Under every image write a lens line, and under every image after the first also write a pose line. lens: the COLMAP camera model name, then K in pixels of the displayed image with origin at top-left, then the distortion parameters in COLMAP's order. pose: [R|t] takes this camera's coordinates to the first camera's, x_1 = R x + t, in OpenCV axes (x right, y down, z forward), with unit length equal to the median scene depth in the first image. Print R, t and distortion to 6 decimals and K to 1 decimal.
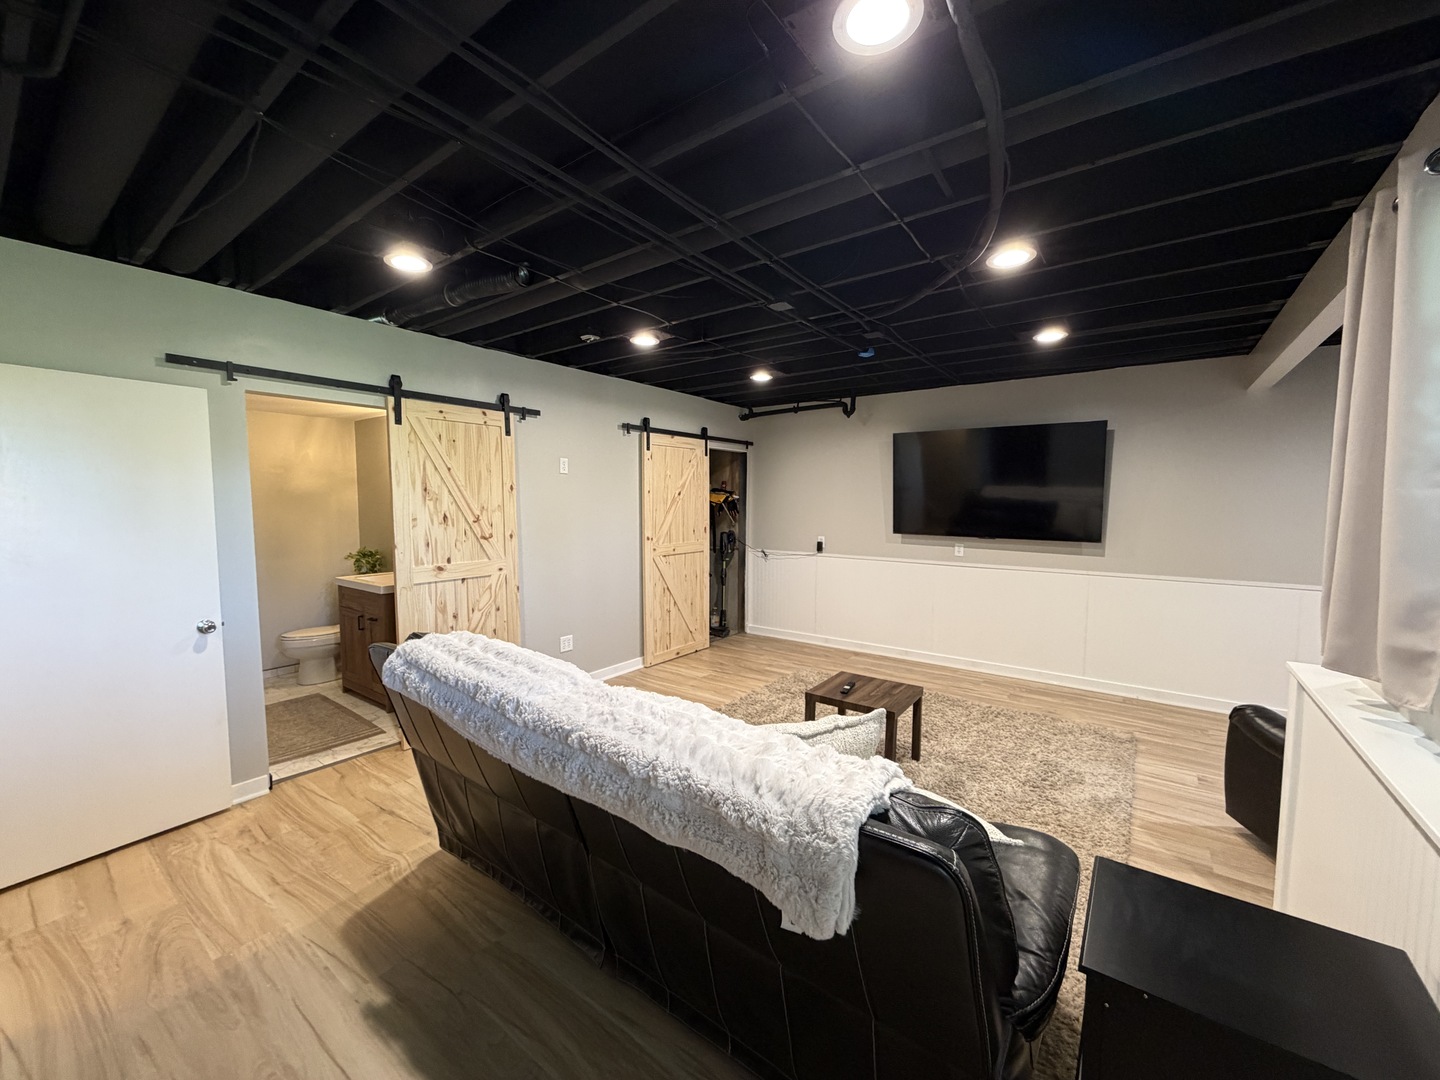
lens RADIAL K [[572.5, 0, 709.6], [0, 572.5, 542.2], [0, 0, 1]] dist [-0.000361, 0.000217]
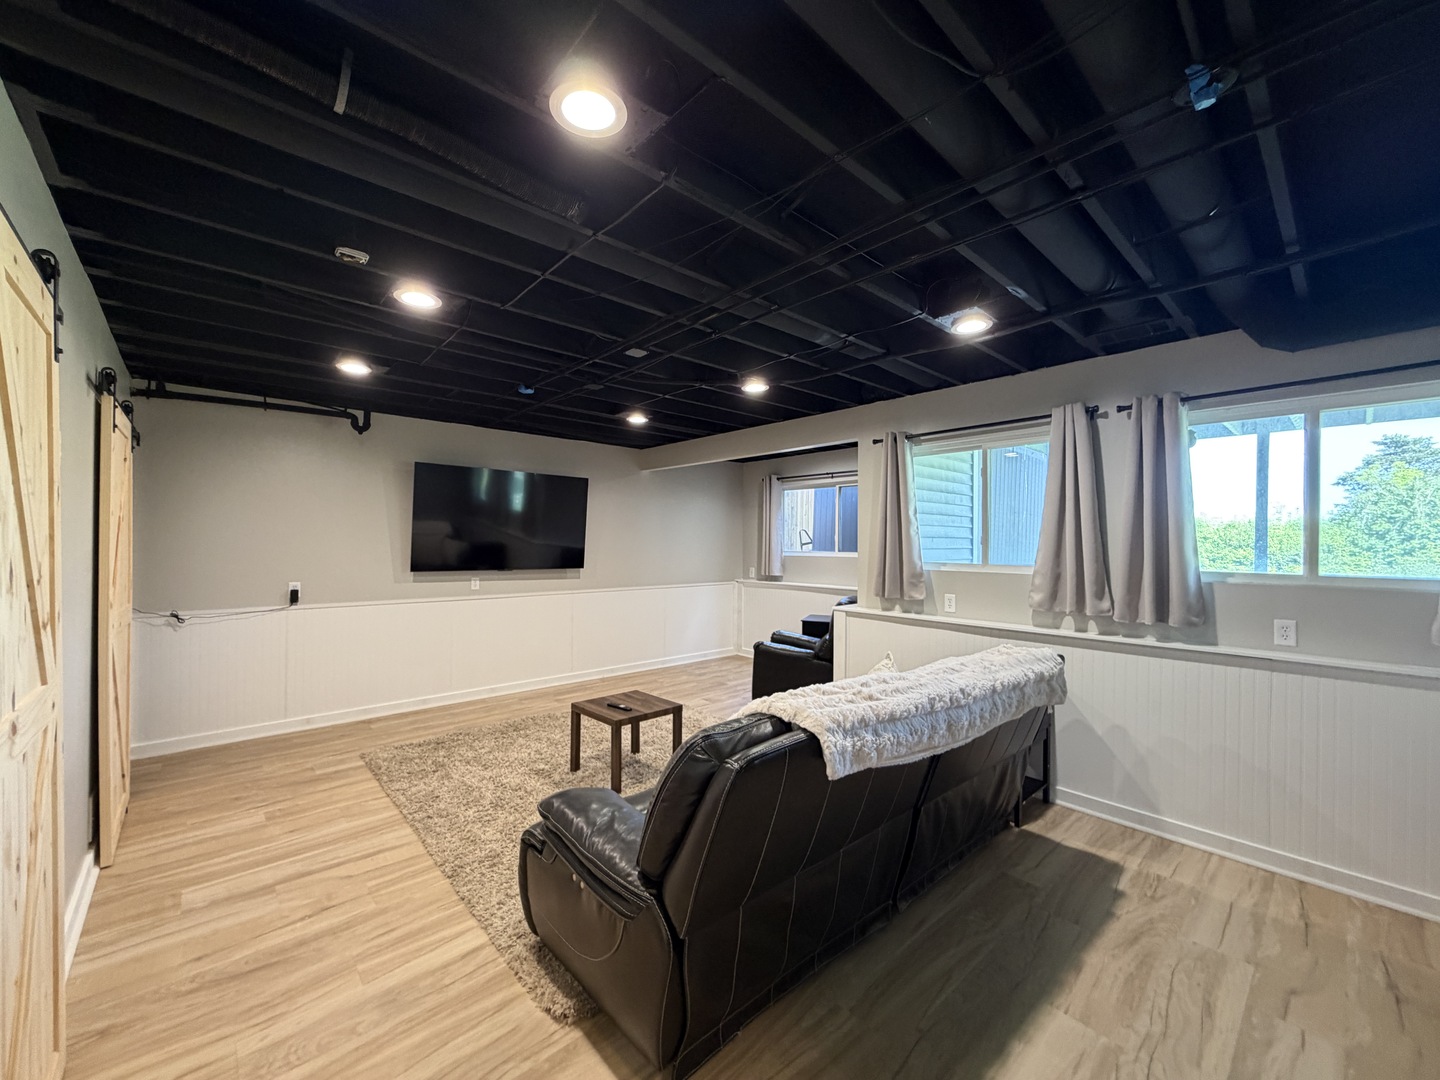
lens RADIAL K [[572.5, 0, 718.2], [0, 572.5, 543.6], [0, 0, 1]] dist [-0.000361, 0.000217]
pose [[0.183939, -0.003210, 0.982932, -0.517340], [0.065183, 0.997833, -0.008939, -0.021911], [-0.980774, 0.065715, 0.183750, 0.388935]]
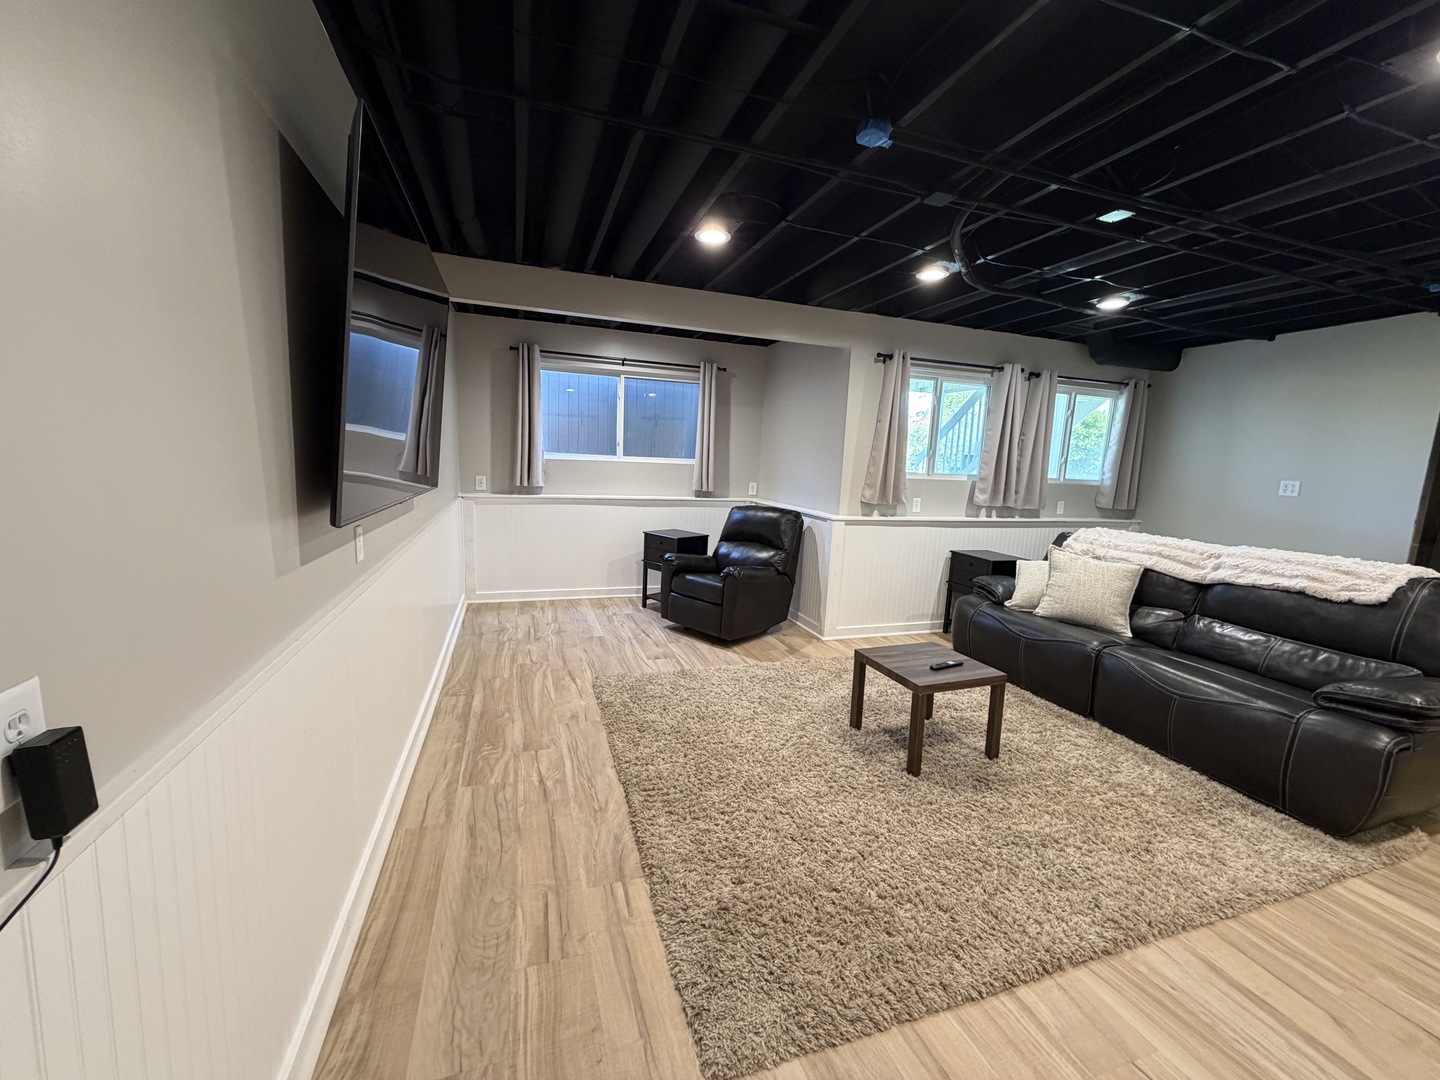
lens RADIAL K [[572.5, 0, 712.6], [0, 572.5, 539.8], [0, 0, 1]] dist [-0.000361, 0.000217]
pose [[-0.828627, -0.117626, 0.547304, 0.057092], [-0.003457, 0.978732, 0.205114, -0.066781], [-0.559791, 0.168071, -0.811410, 1.213009]]
